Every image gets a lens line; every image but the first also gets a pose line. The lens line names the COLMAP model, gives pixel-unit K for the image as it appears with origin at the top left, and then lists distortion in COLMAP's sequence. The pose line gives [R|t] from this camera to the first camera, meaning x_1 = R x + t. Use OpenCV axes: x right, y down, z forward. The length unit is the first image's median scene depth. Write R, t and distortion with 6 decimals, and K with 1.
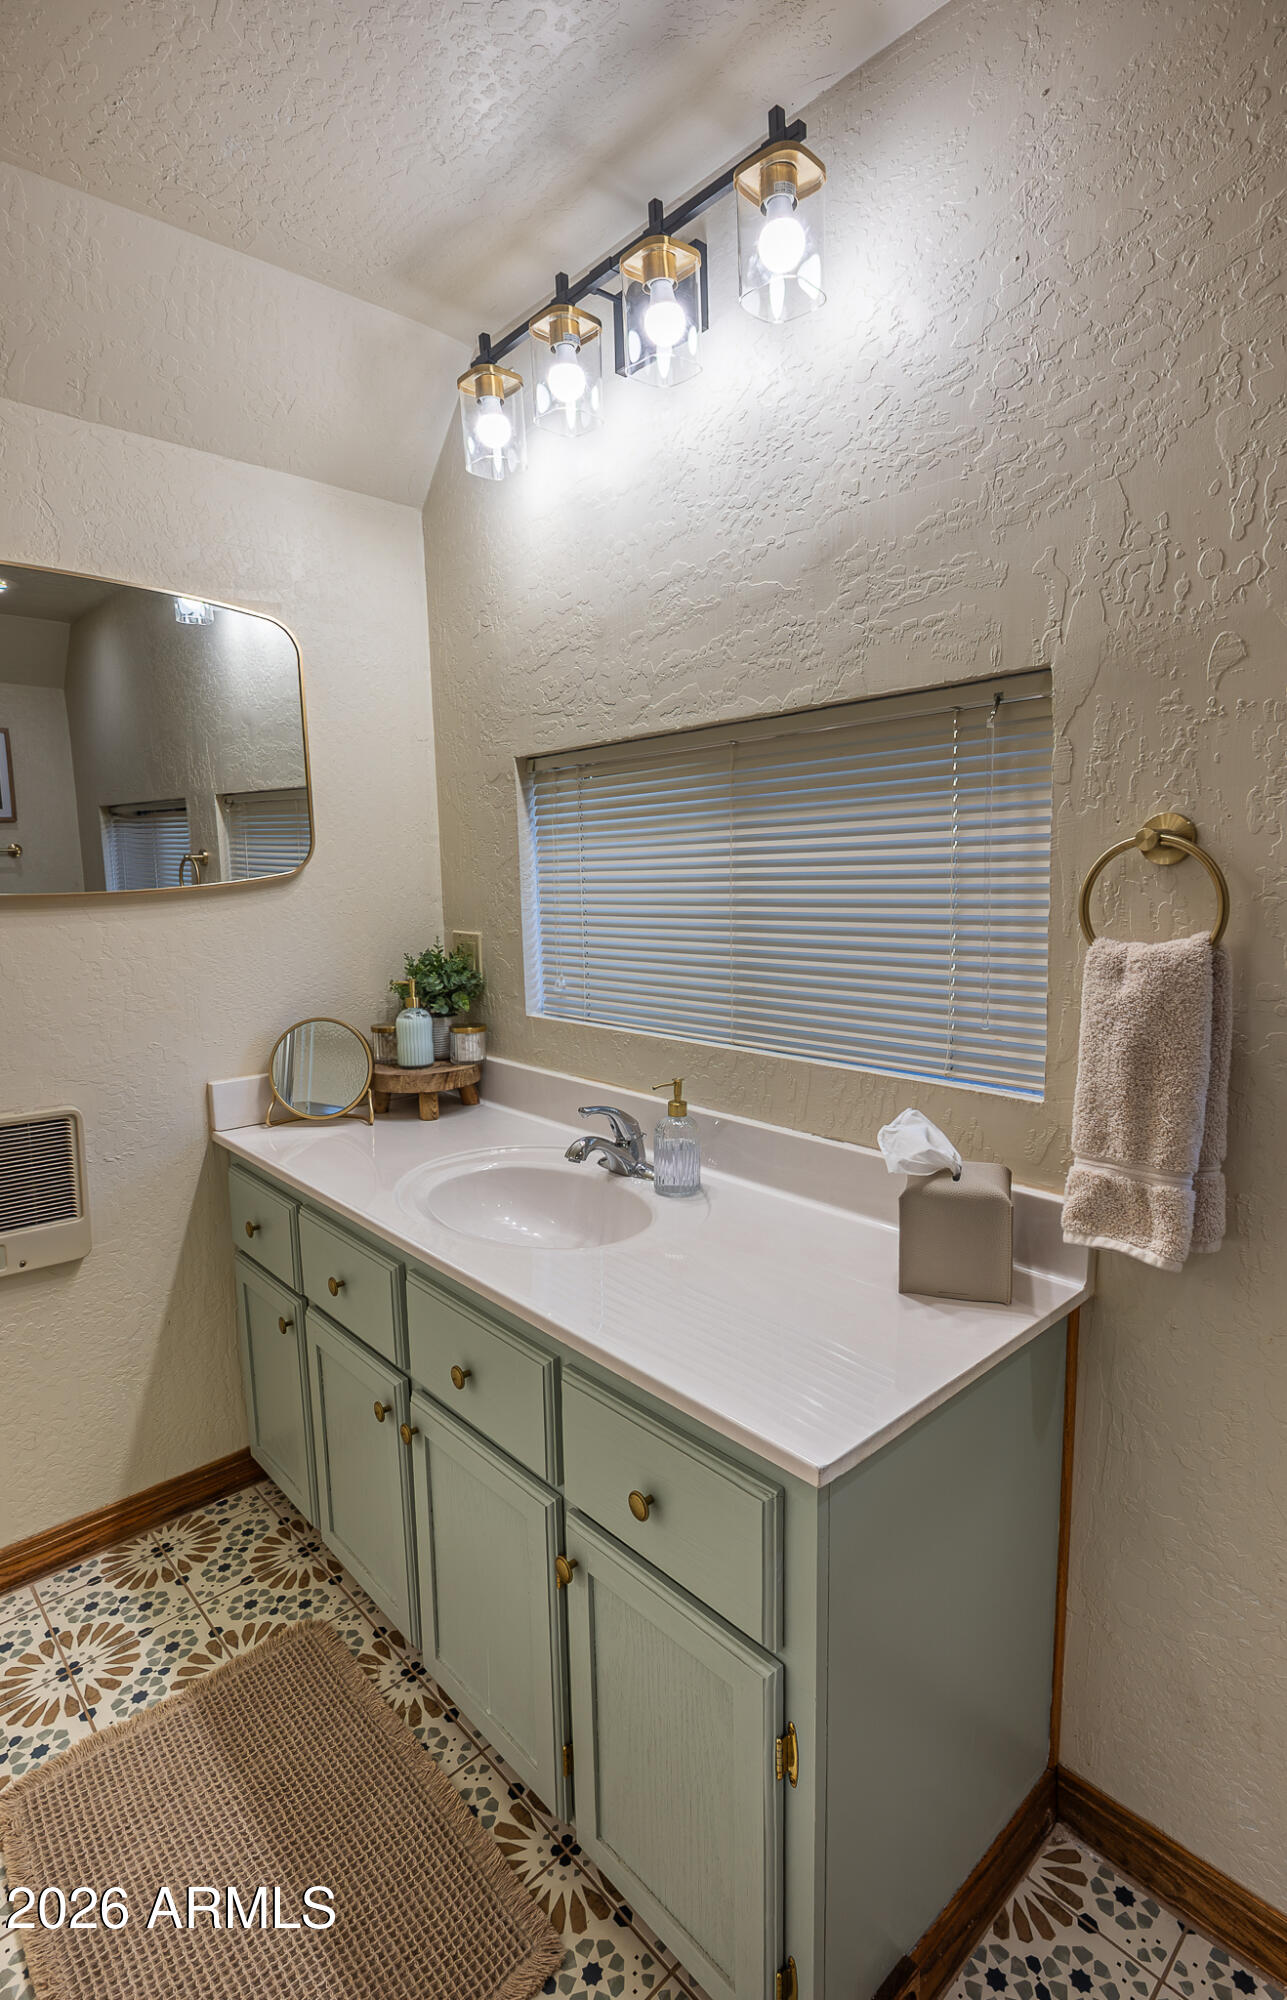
lens RADIAL K [[962.3, 0, 671.1], [0, 962.3, 1002.6], [0, 0, 1]] dist [-0.000770, -0.000182]
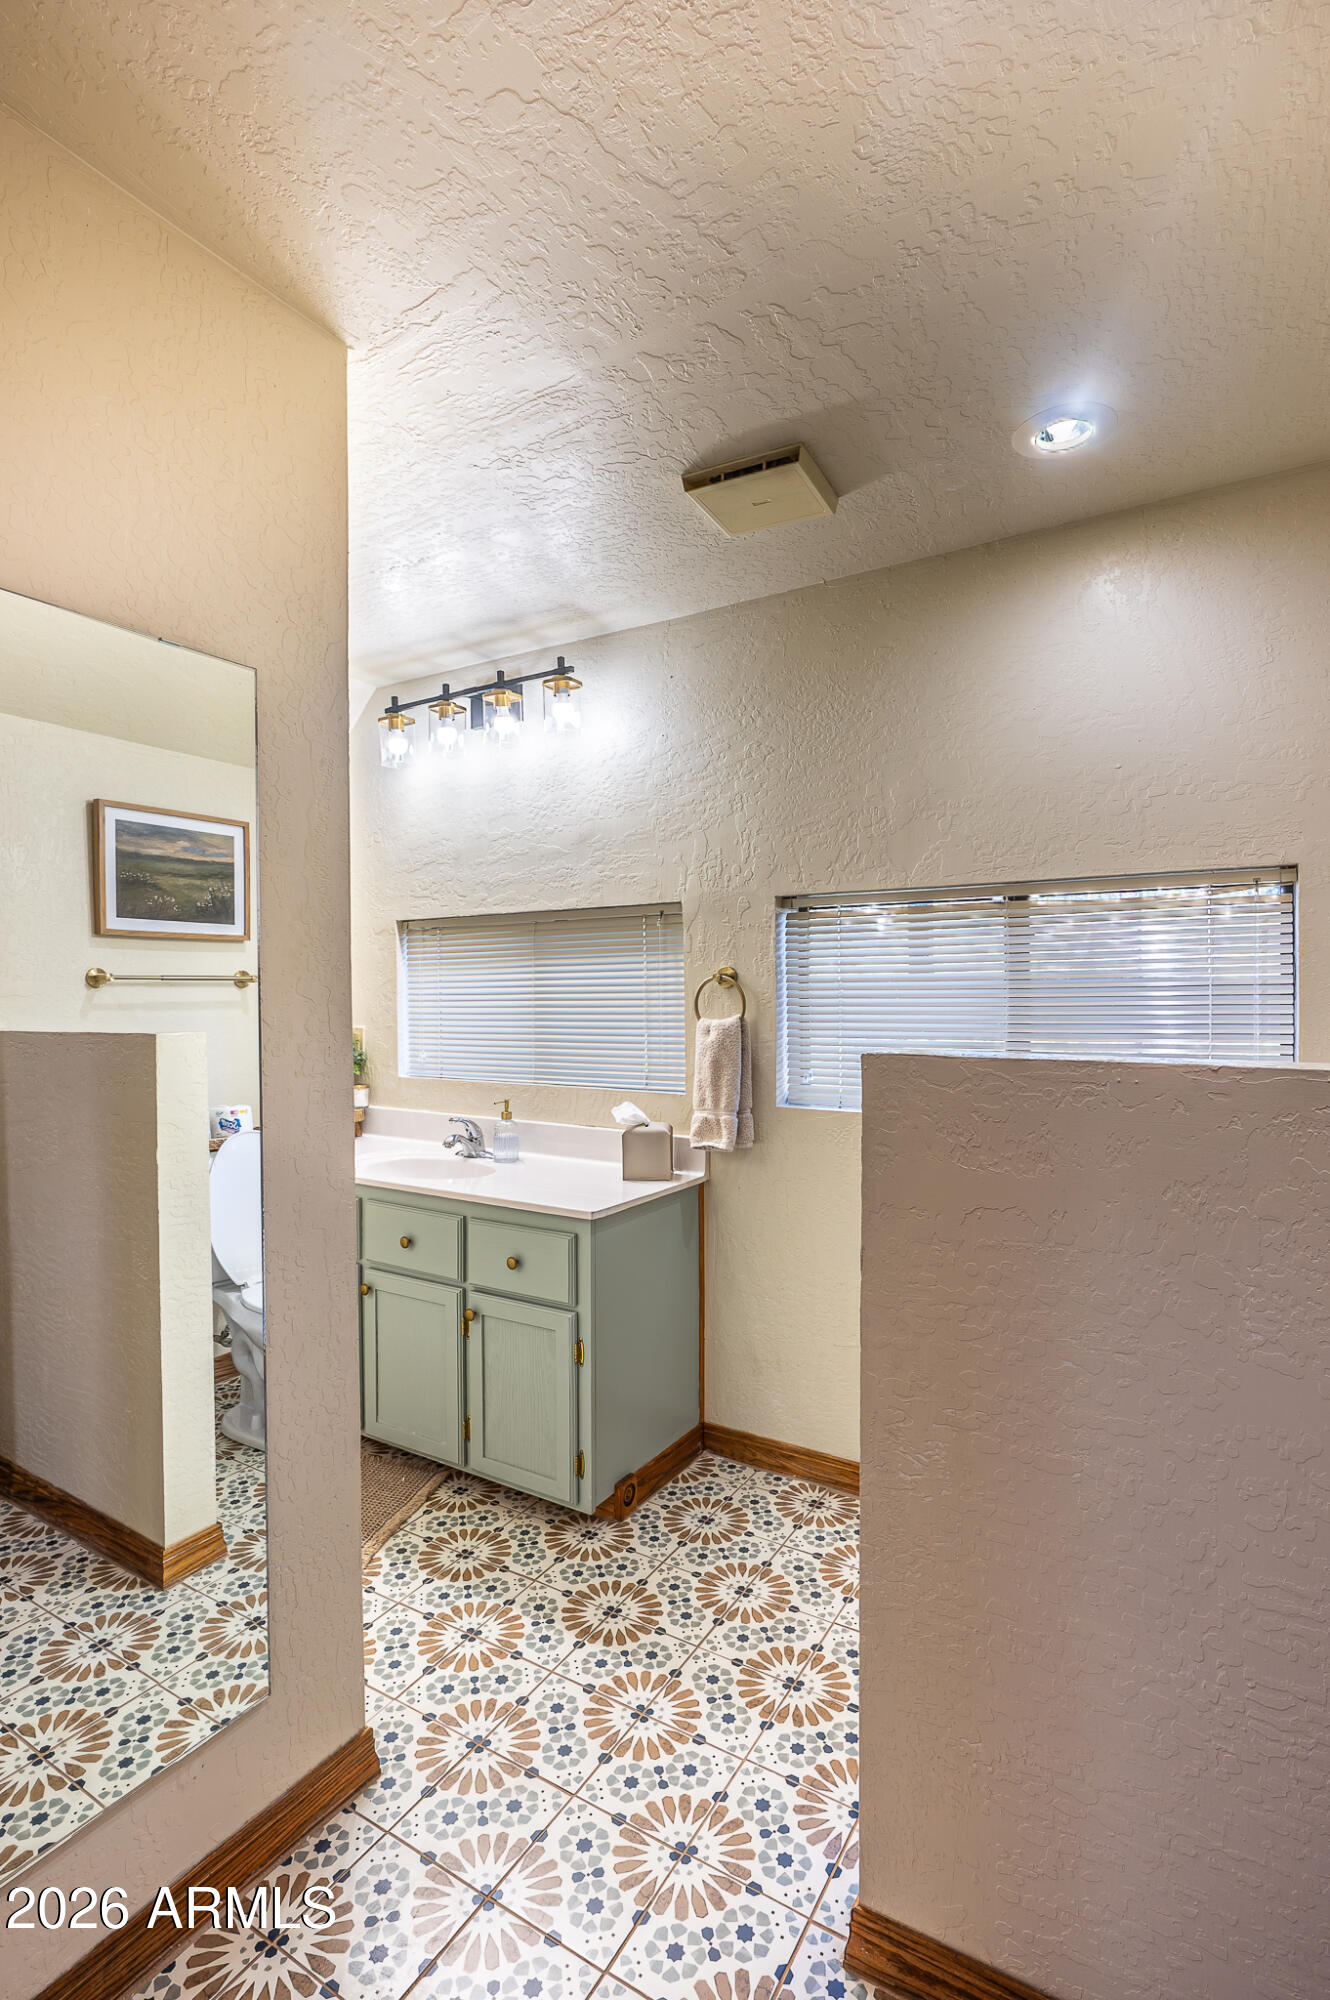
lens RADIAL K [[973.7, 0, 668.4], [0, 973.7, 1003.4], [0, 0, 1]] dist [-0.001945, 0.002533]
pose [[0.964687, 0.008555, 0.263260, -0.220966], [0.024887, 0.992041, -0.123434, 0.158769], [-0.262221, 0.125627, 0.956796, -1.060079]]
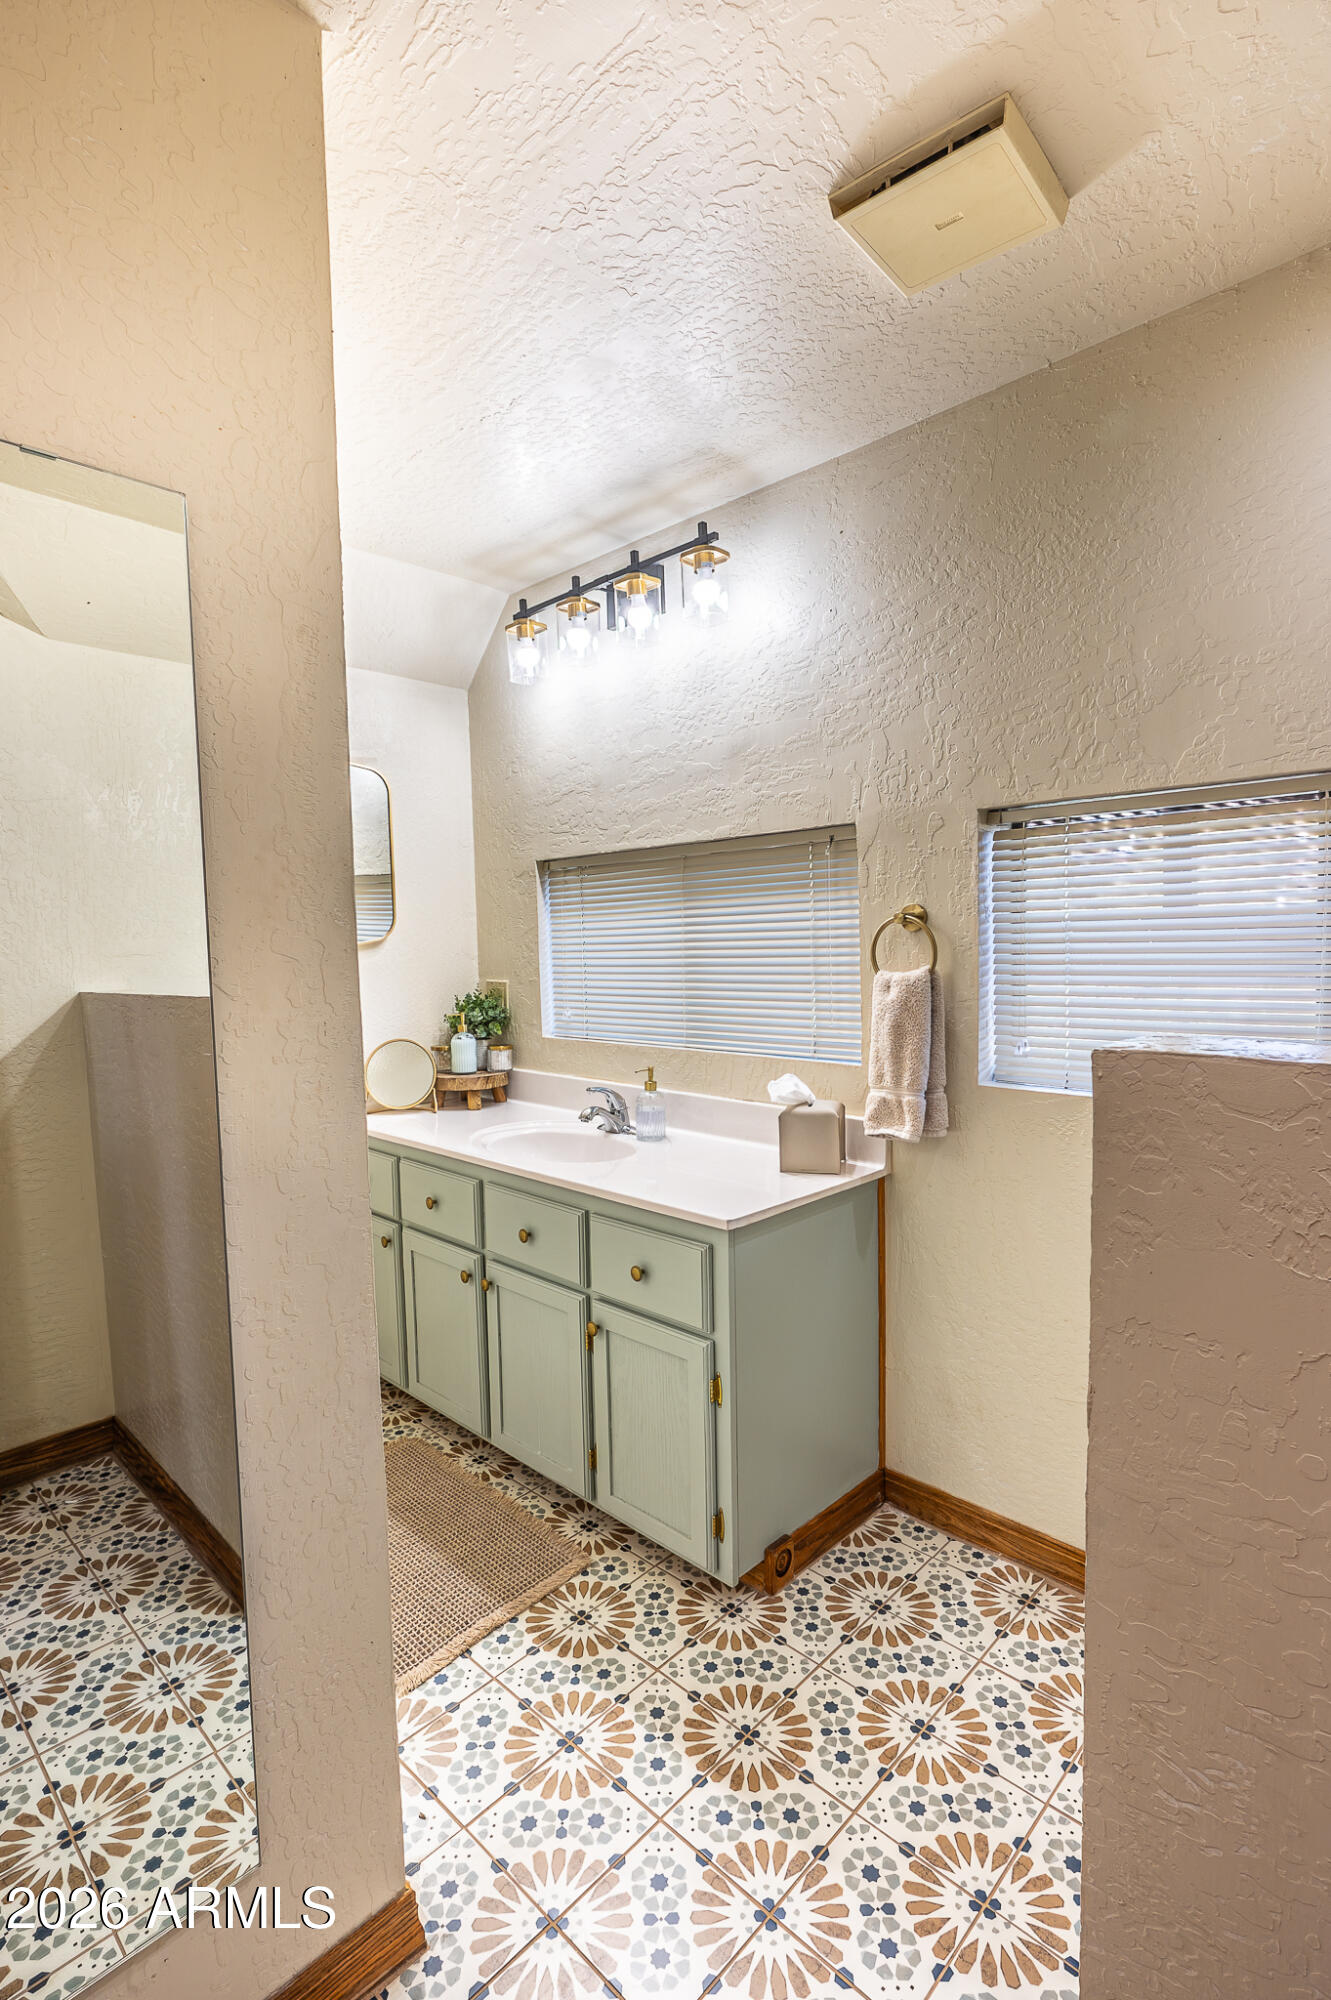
lens RADIAL K [[973.7, 0, 668.9], [0, 973.7, 1003.4], [0, 0, 1]] dist [-0.001945, 0.002533]
pose [[0.998991, -0.007576, 0.044271, -0.038988], [0.010677, 0.997473, -0.070235, 0.103240], [-0.043627, 0.070637, 0.996548, -0.707601]]
